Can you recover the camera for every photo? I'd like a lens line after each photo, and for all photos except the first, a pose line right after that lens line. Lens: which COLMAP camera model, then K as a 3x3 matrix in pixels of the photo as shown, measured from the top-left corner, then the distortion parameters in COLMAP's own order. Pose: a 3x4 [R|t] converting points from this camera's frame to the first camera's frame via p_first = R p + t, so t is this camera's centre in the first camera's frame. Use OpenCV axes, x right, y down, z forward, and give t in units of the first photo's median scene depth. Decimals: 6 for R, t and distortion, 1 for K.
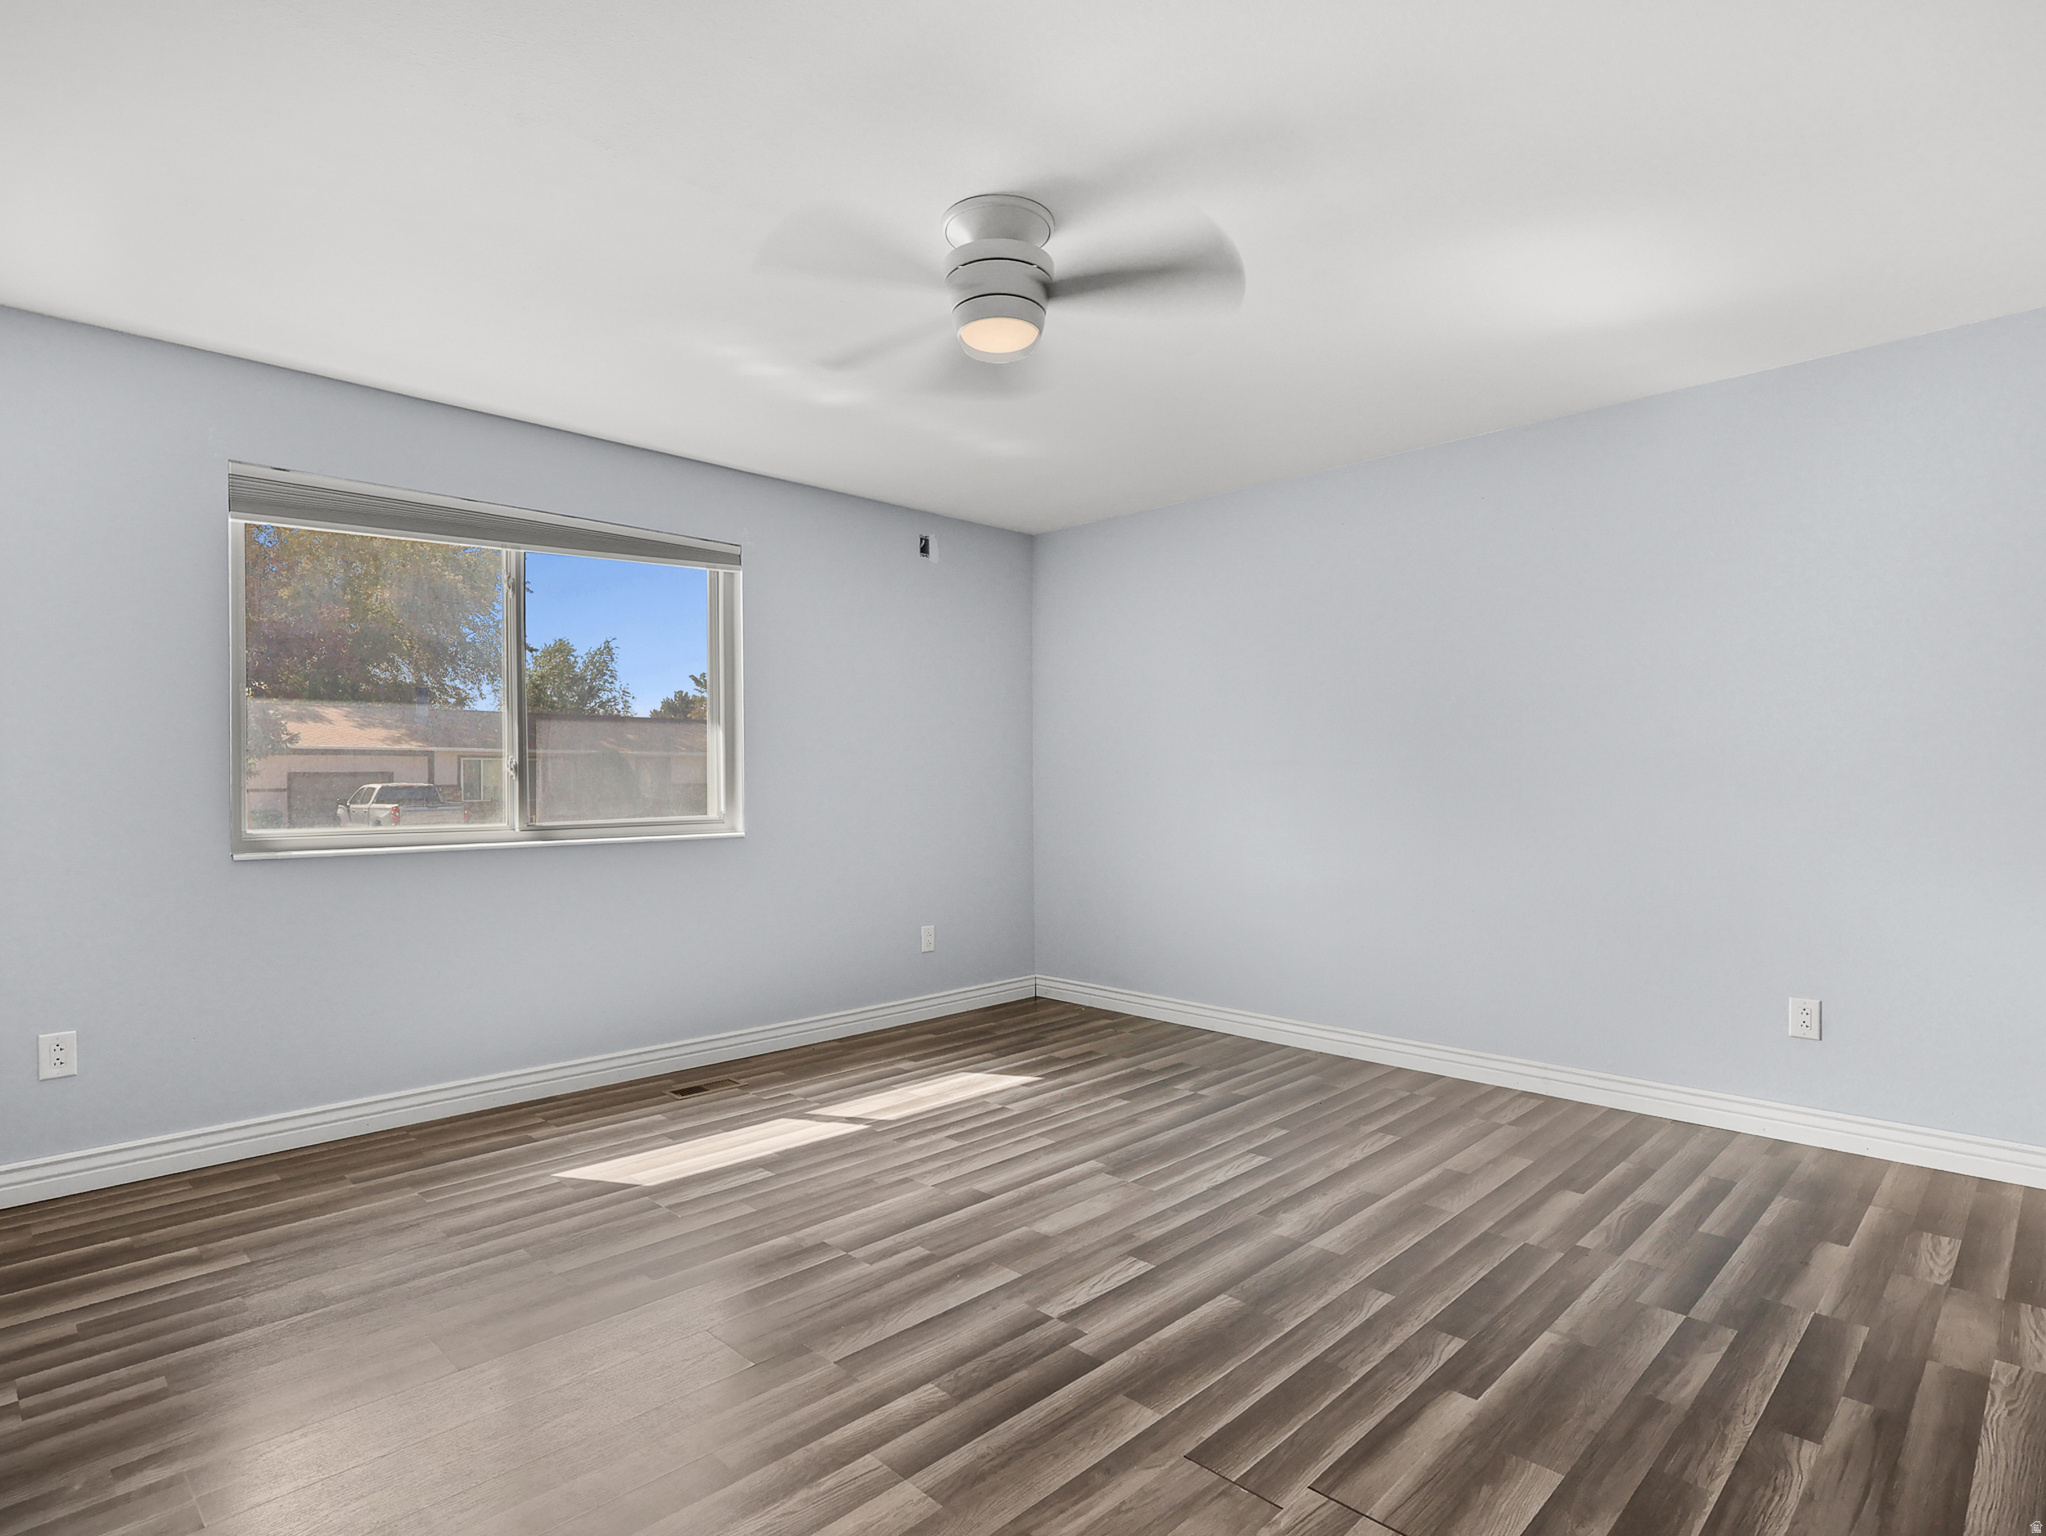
lens RADIAL K [[1094.2, 0, 1019.0], [0, 1094.2, 755.2], [0, 0, 1]] dist [-0.004502, 0.000928]
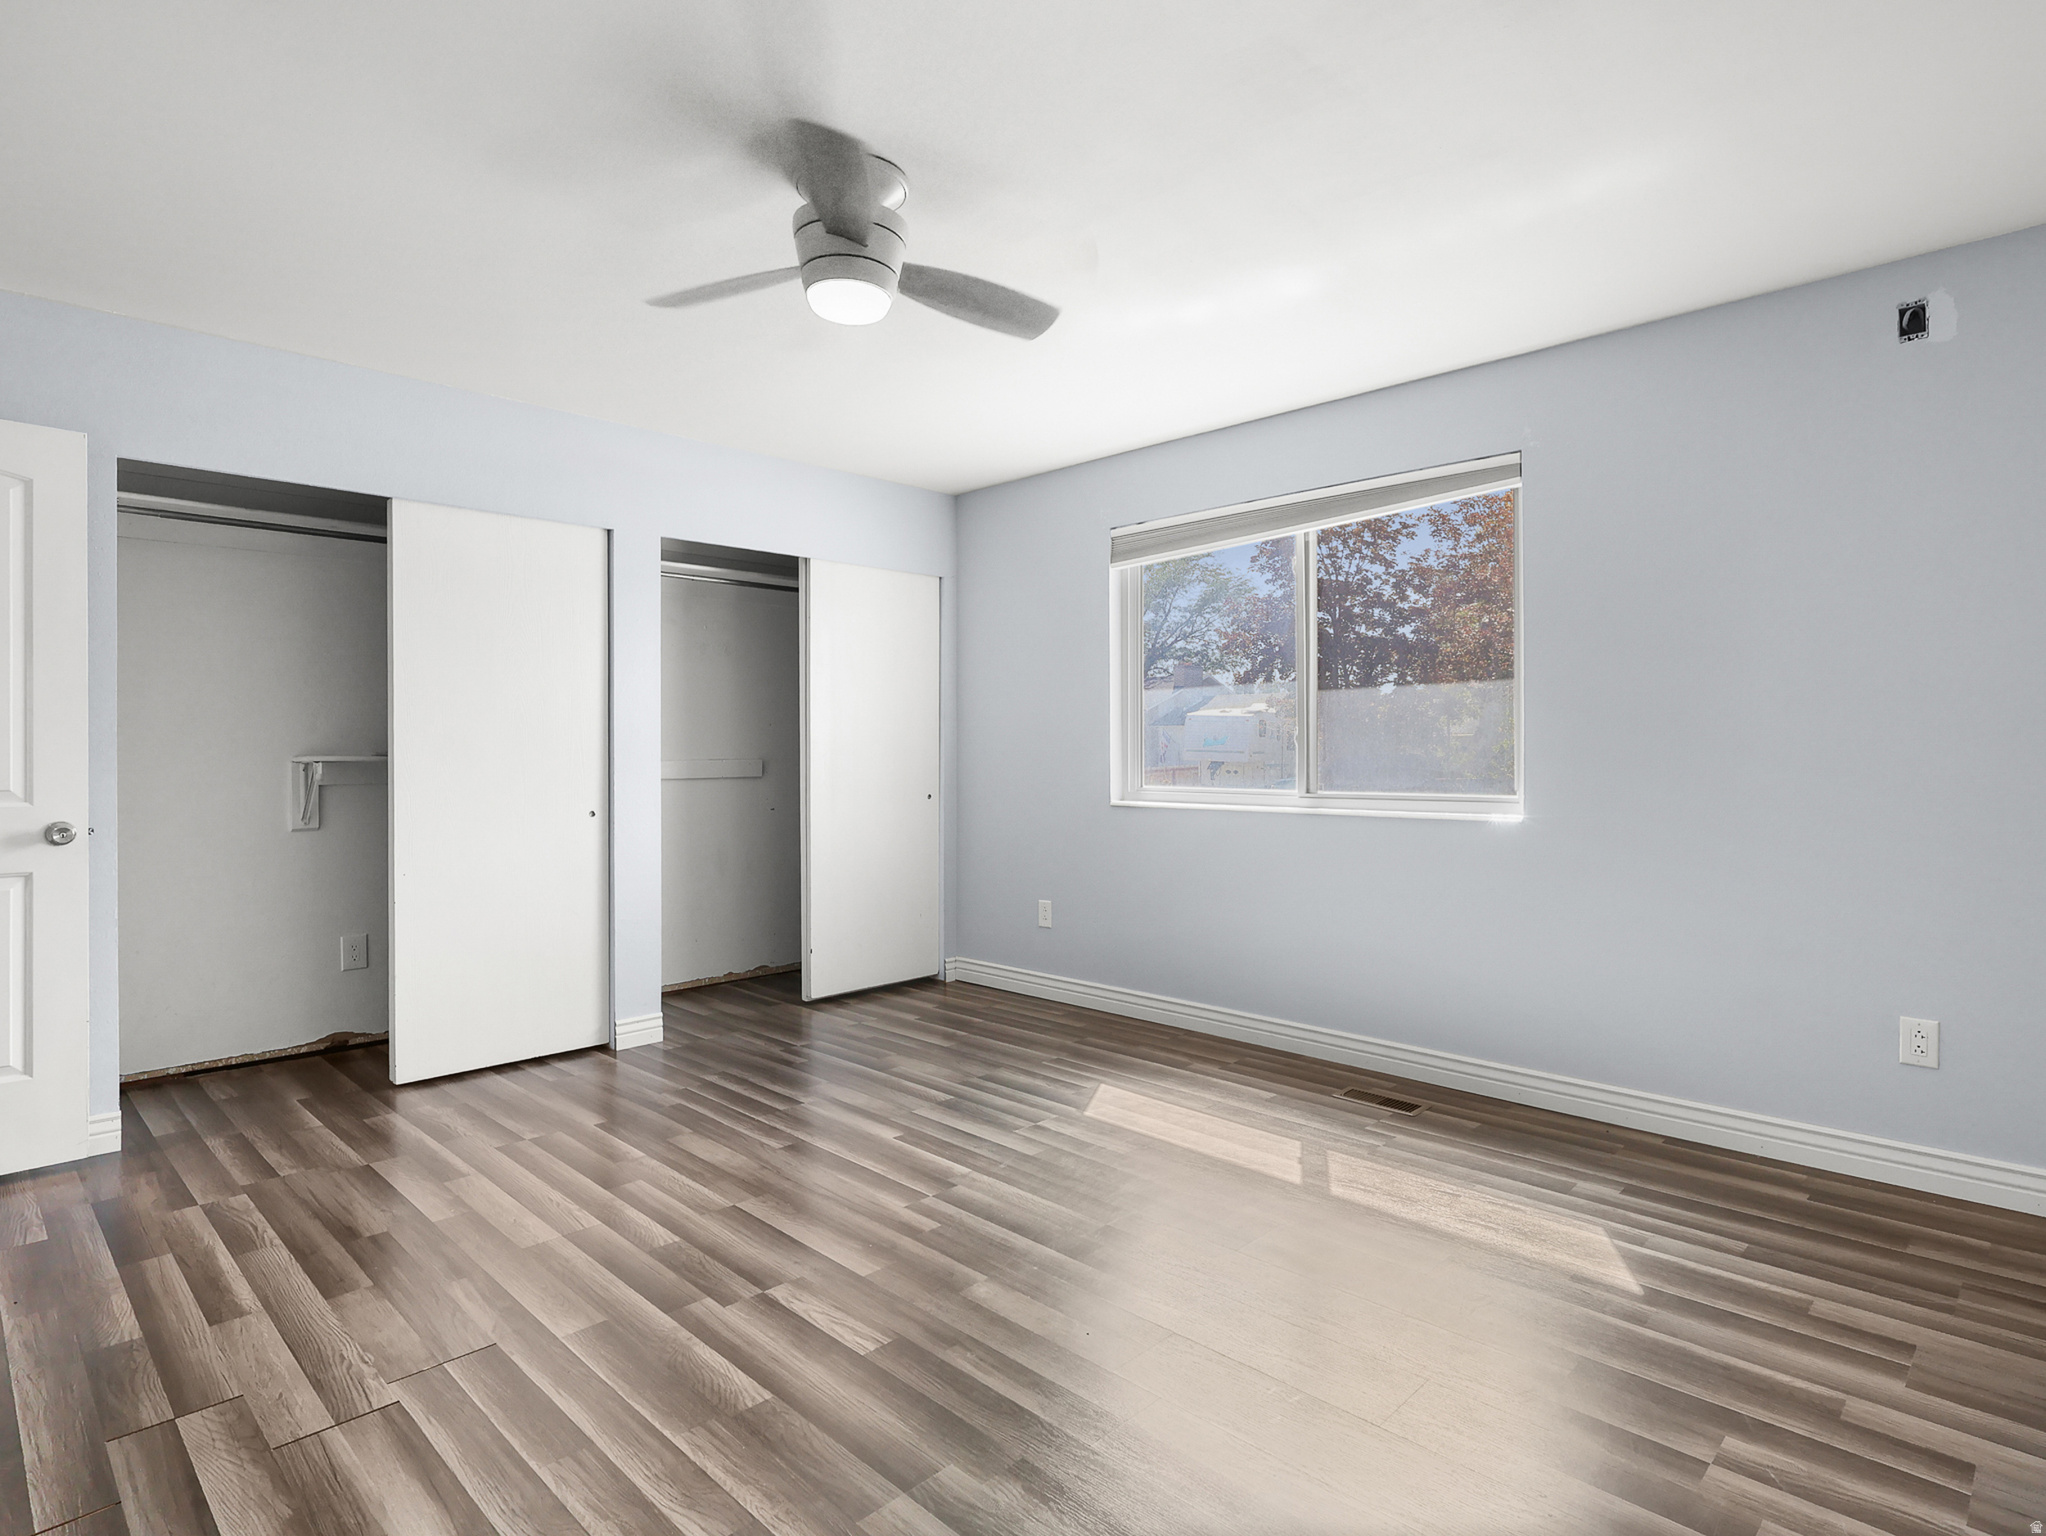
lens RADIAL K [[1094.2, 0, 1019.0], [0, 1094.2, 755.2], [0, 0, 1]] dist [-0.004502, 0.000928]
pose [[-0.002687, 0.008229, -0.999963, 0.665546], [0.023987, 0.999679, 0.008162, 0.013108], [0.999709, -0.023964, -0.002883, 0.806375]]
